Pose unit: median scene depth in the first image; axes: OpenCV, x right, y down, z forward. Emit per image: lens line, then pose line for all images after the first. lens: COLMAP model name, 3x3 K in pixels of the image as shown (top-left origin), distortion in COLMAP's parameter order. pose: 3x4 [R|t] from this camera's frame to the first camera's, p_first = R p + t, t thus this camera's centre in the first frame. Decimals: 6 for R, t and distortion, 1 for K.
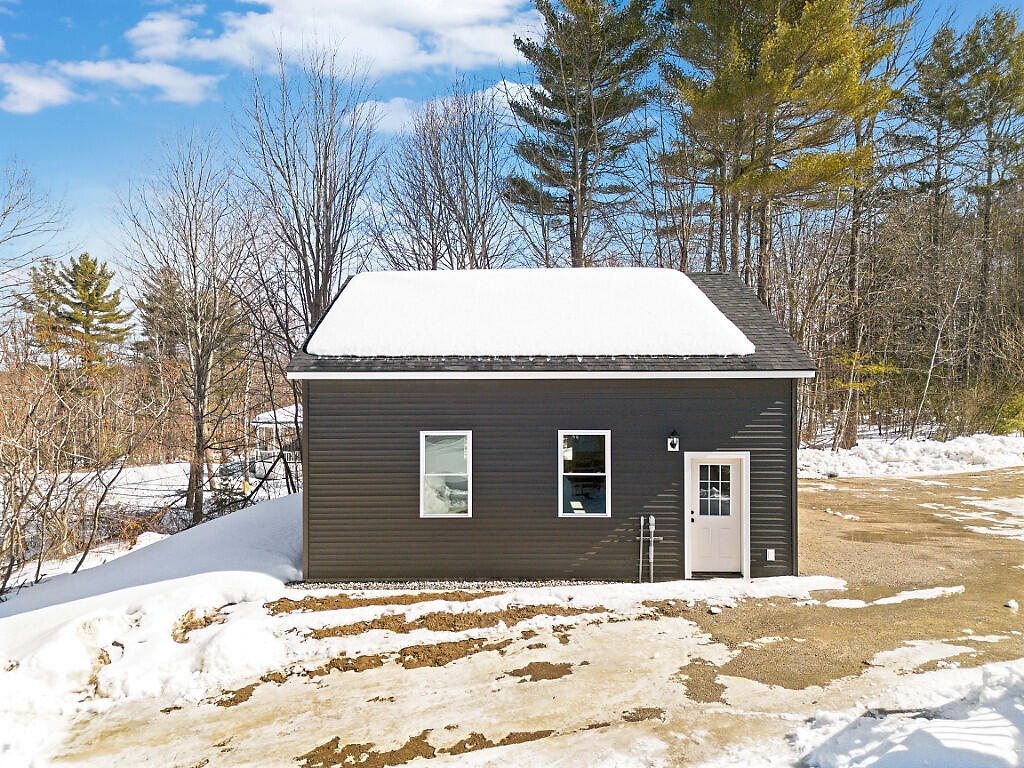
lens RADIAL K [[718.6, 0, 512.0], [0, 718.6, 384.0], [0, 0, 1]] dist [0.110929, 0.000022]
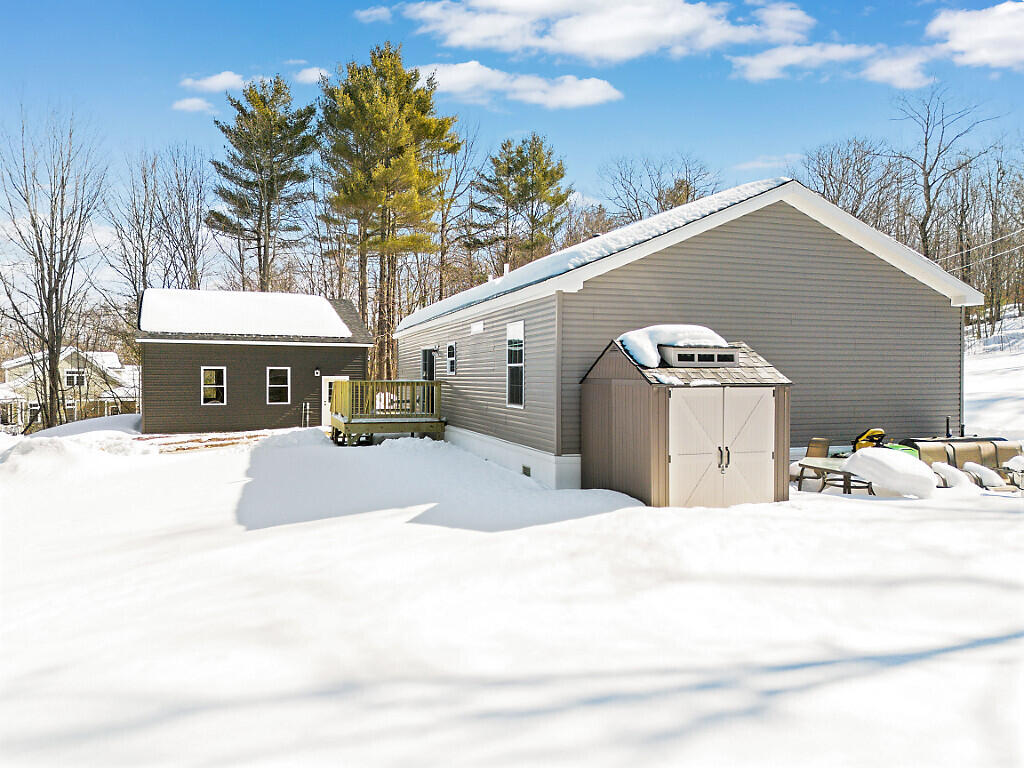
lens RADIAL K [[729.6, 0, 512.0], [0, 729.6, 384.0], [0, 0, 1]] dist [0.022928, -0.001516]
pose [[0.906012, 0.000475, 0.423252, -0.212787], [-0.001358, 0.999997, 0.001786, 0.112166], [-0.423250, -0.002193, 0.906010, -1.437950]]
